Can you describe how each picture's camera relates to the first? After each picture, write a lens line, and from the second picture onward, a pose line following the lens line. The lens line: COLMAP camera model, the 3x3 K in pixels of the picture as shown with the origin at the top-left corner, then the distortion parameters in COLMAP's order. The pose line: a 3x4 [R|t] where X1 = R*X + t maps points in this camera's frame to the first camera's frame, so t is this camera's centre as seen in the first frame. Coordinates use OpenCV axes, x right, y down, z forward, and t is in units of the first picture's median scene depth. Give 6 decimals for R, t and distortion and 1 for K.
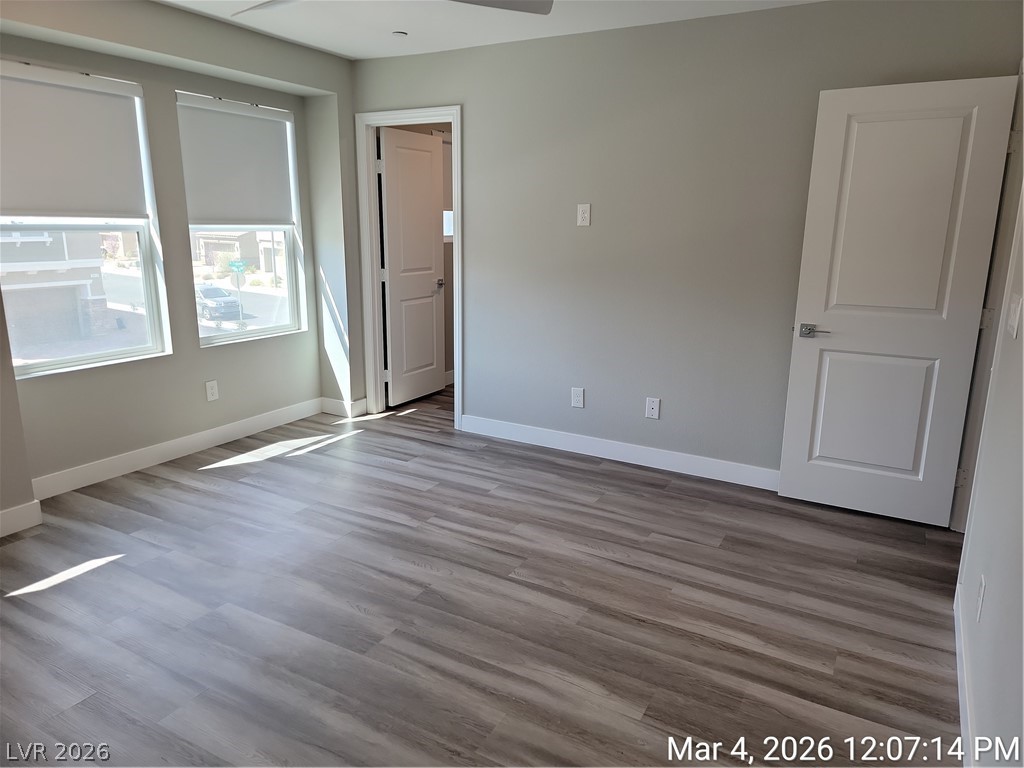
lens RADIAL K [[691.7, 0, 500.5], [0, 691.7, 382.2], [0, 0, 1]] dist [0.085882, -0.074144]
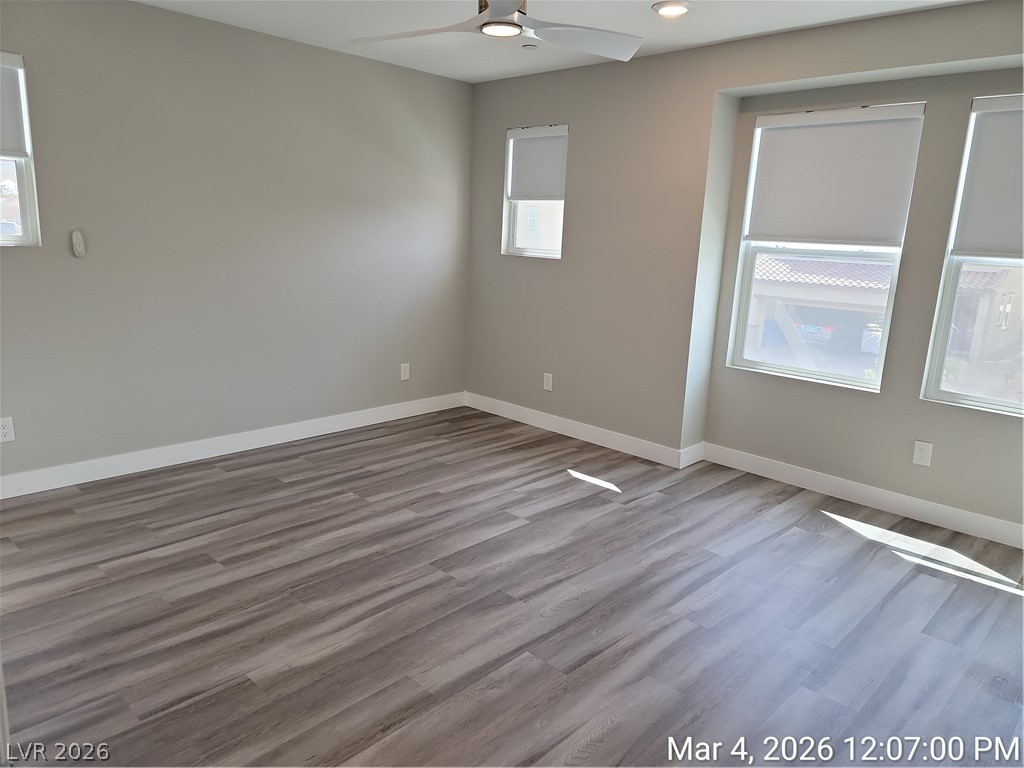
lens RADIAL K [[708.1, 0, 511.7], [0, 708.1, 377.2], [0, 0, 1]] dist [0.094048, -0.071247]
pose [[-0.235830, 0.178717, -0.955220, 0.745246], [-0.264203, 0.934129, 0.239999, -0.220341], [0.935190, 0.308971, -0.173078, 0.988553]]
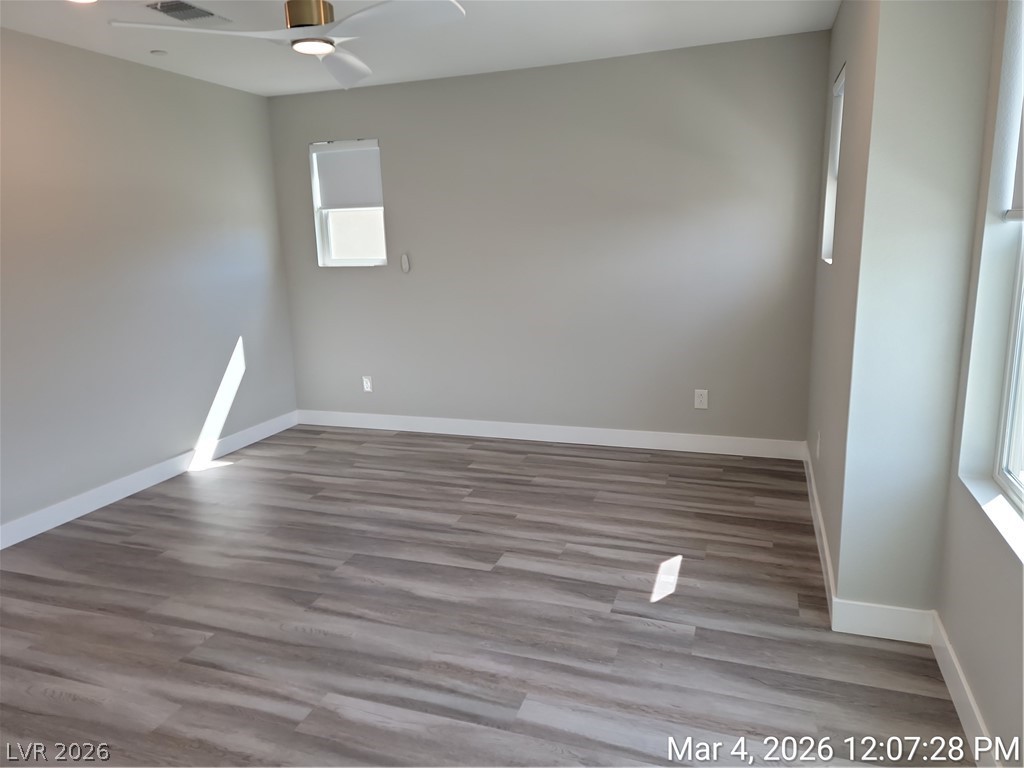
lens RADIAL K [[708.1, 0, 511.7], [0, 708.1, 377.2], [0, 0, 1]] dist [0.094048, -0.071247]
pose [[-0.983244, 0.053872, -0.174154, -0.212321], [-0.022920, 0.911224, 0.411274, -0.399623], [0.180849, 0.408374, -0.894720, 1.698786]]
